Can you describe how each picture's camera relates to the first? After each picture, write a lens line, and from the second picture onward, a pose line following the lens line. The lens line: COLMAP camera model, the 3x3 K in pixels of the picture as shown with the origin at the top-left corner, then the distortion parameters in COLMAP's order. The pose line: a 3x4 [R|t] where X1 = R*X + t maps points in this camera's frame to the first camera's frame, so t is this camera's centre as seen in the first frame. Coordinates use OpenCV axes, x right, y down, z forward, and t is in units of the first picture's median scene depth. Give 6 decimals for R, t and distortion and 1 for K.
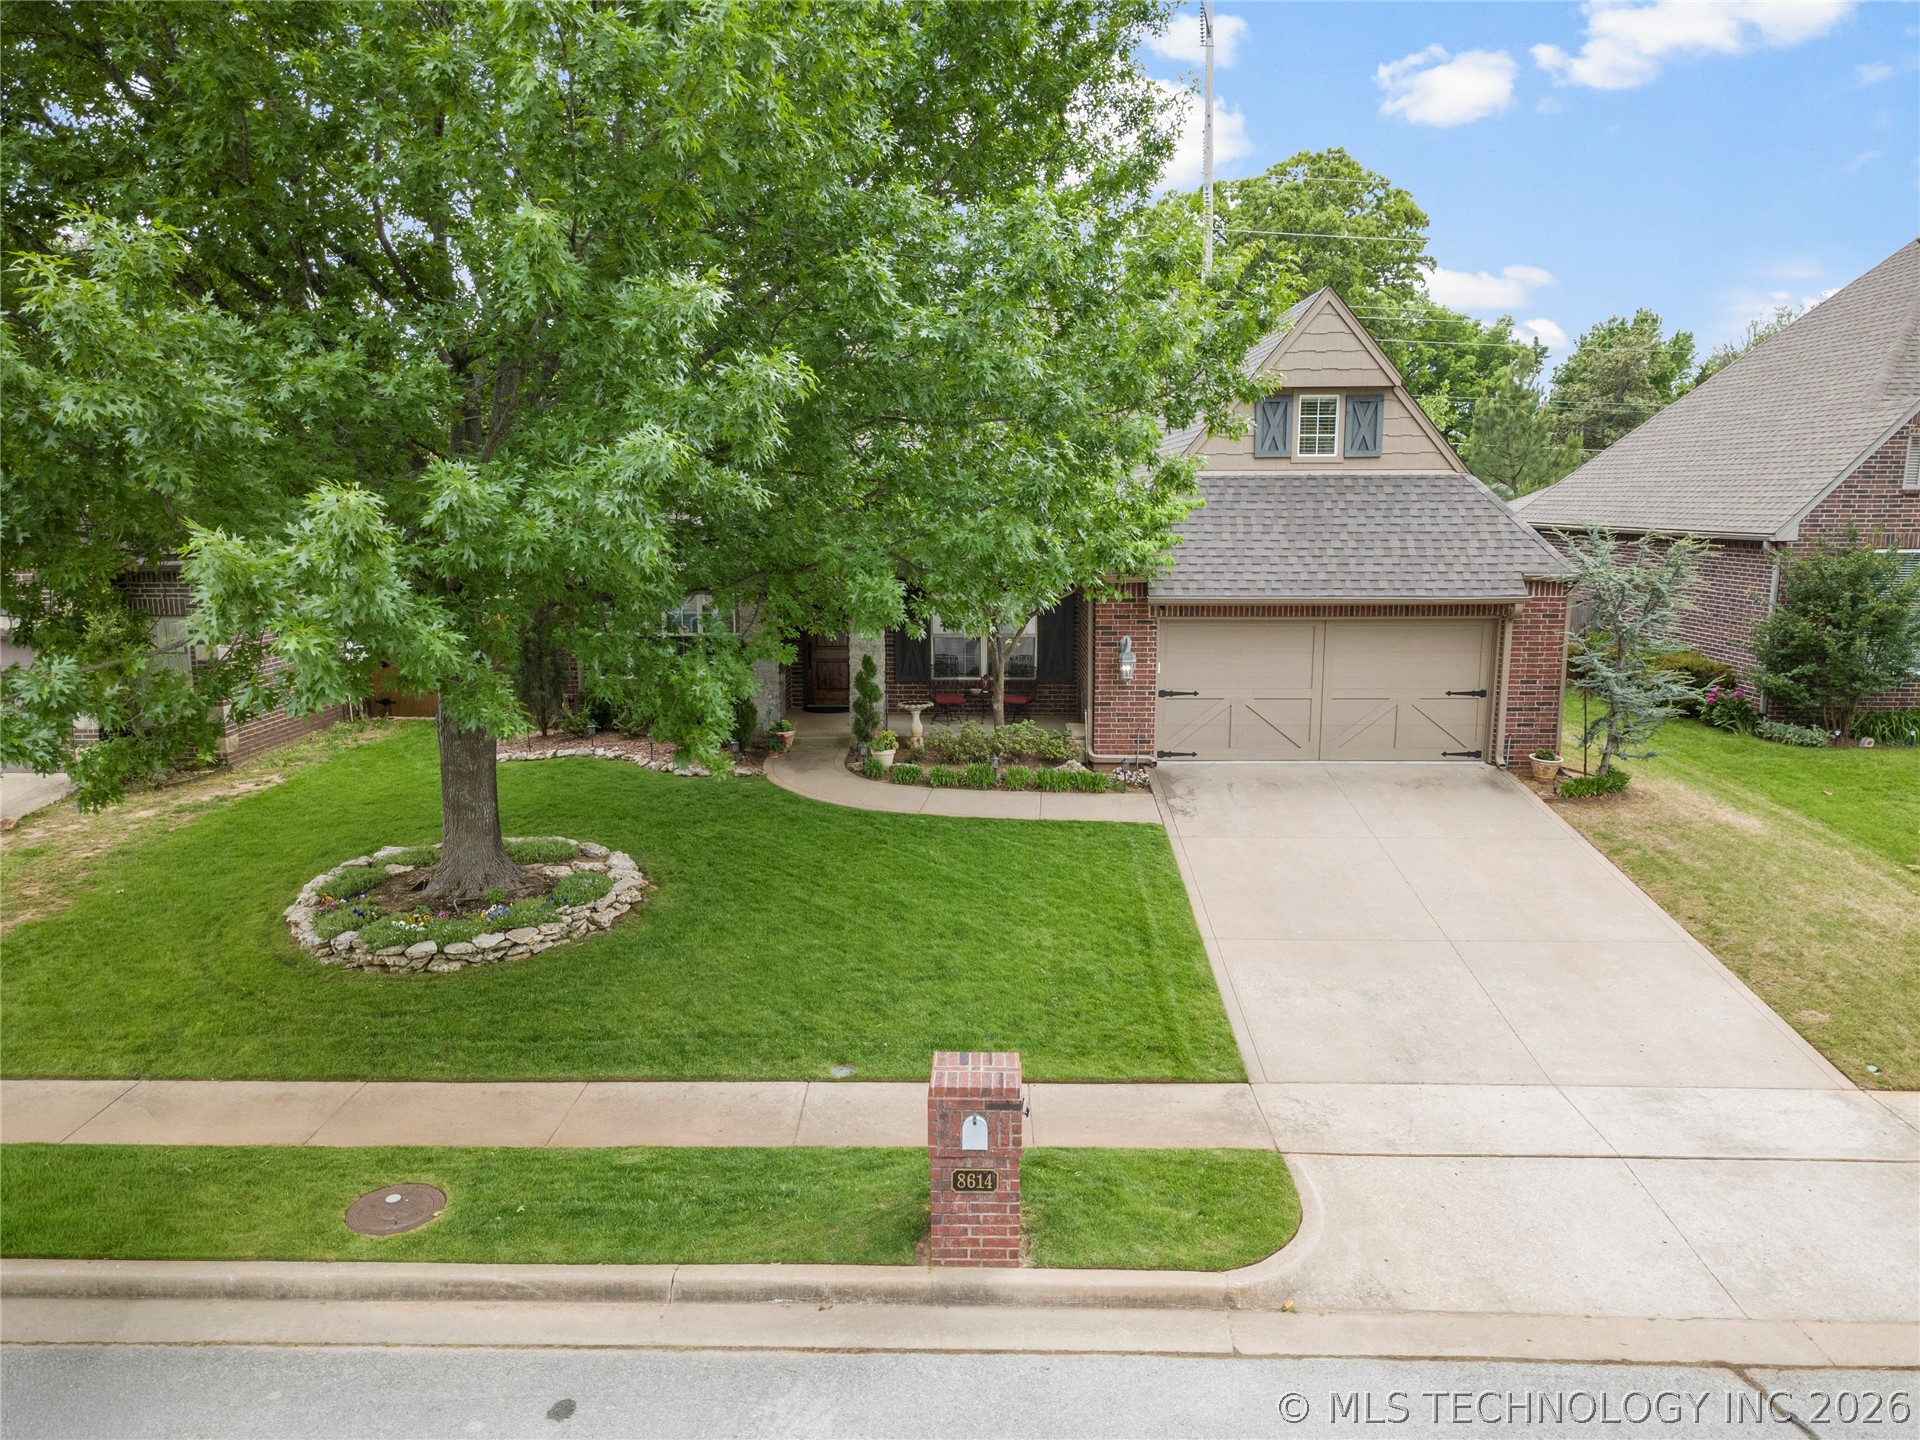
lens RADIAL K [[1352.2, 0, 952.4], [0, 1352.2, 726.2], [0, 0, 1]] dist [0.003372, 0.003740]
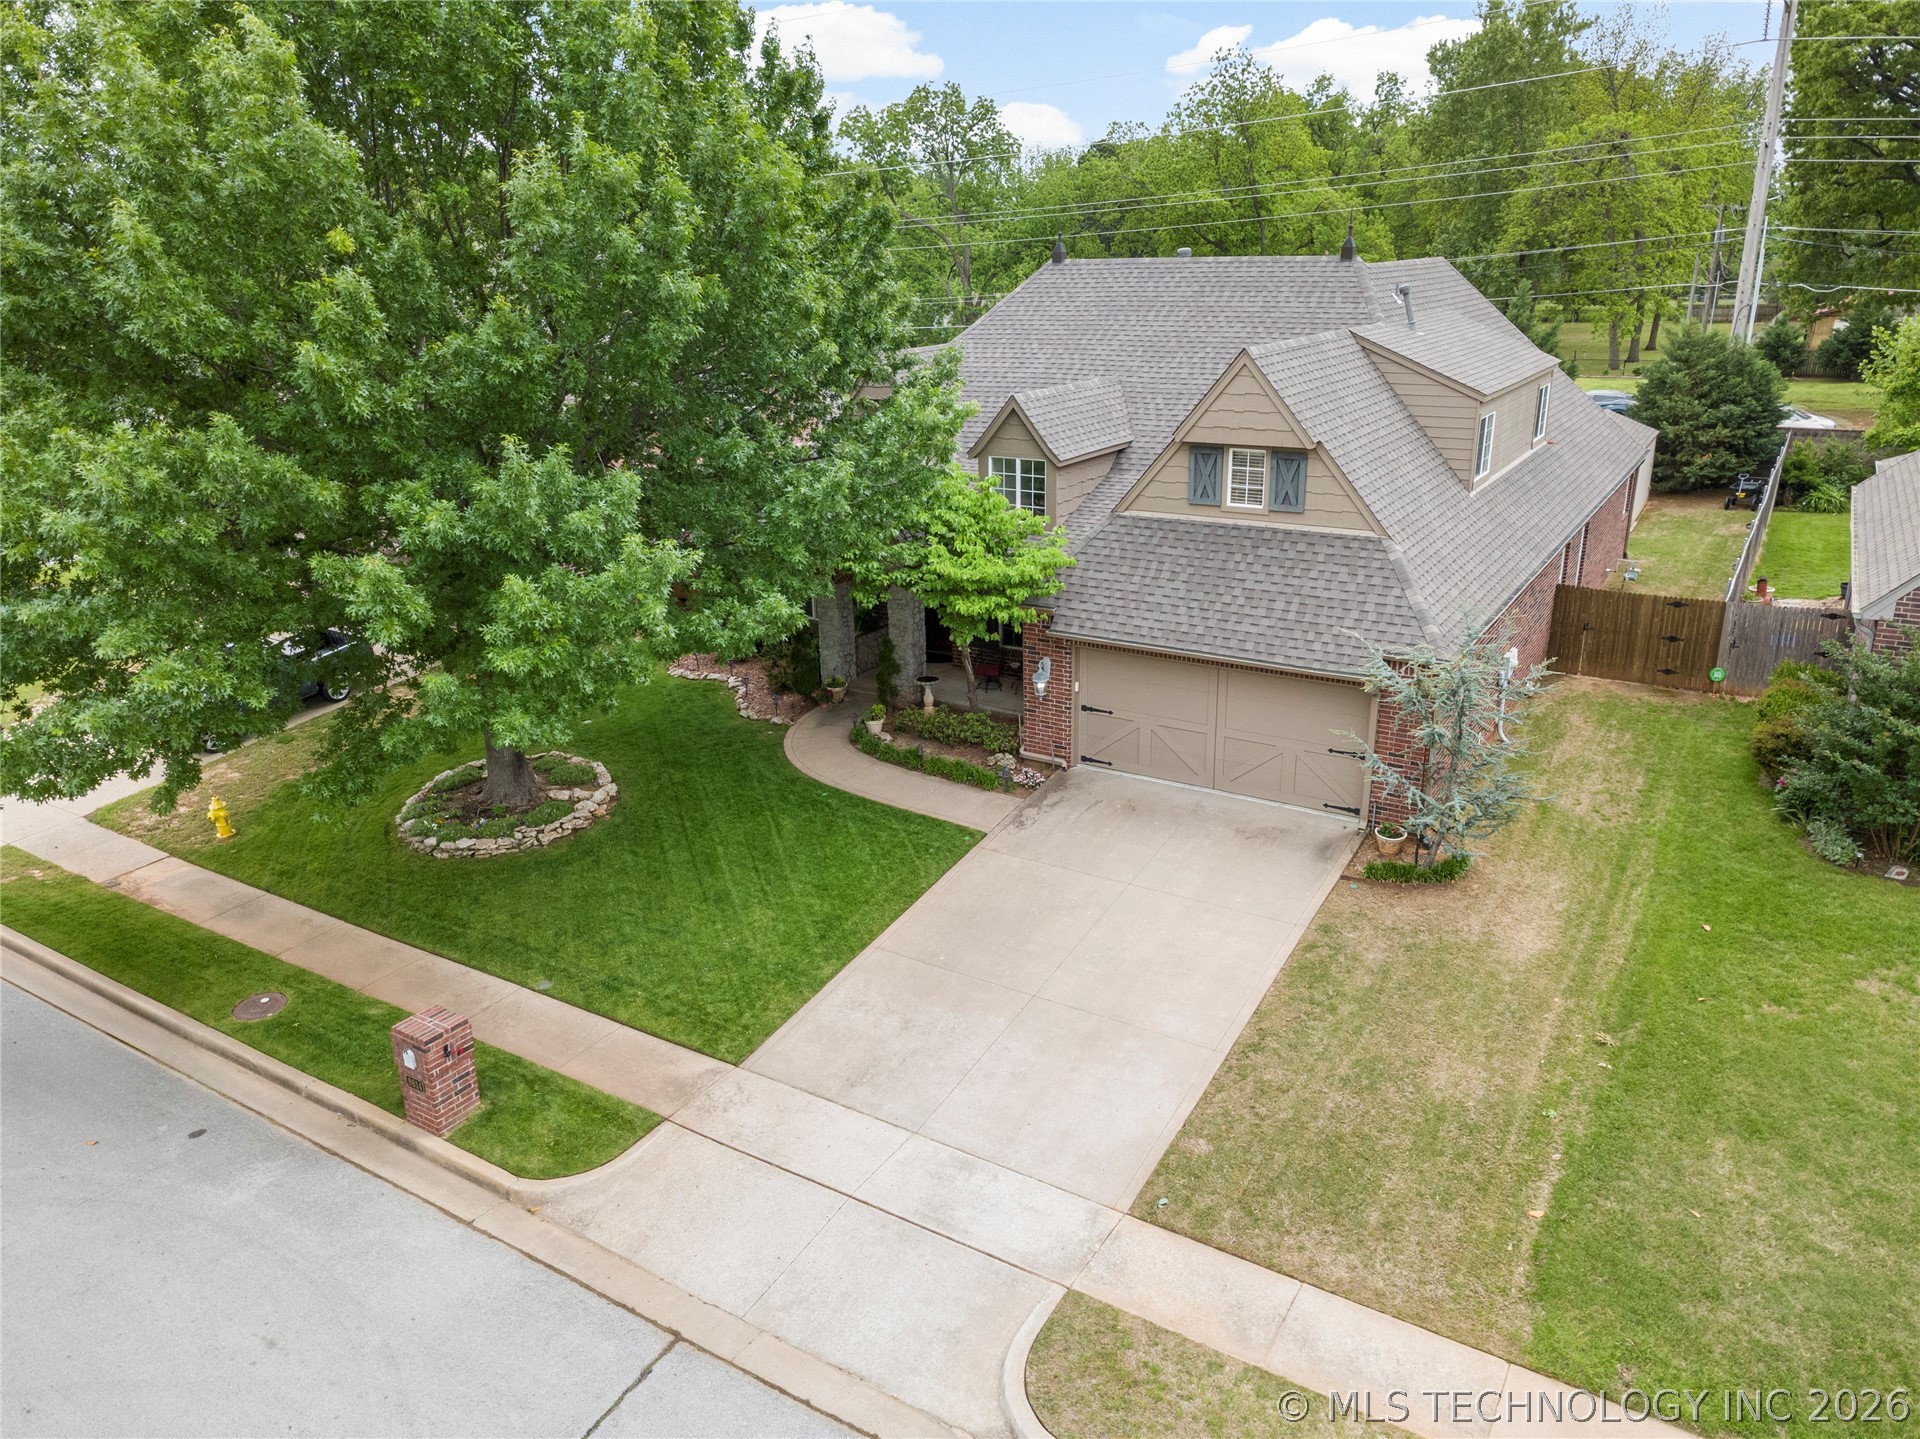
lens RADIAL K [[1352.2, 0, 952.4], [0, 1352.2, 725.7], [0, 0, 1]] dist [0.003372, 0.003740]
pose [[0.857813, 0.158174, -0.489018, 0.823515], [-0.070316, 0.978637, 0.193197, -0.295117], [0.509129, -0.131341, 0.850610, -0.036530]]
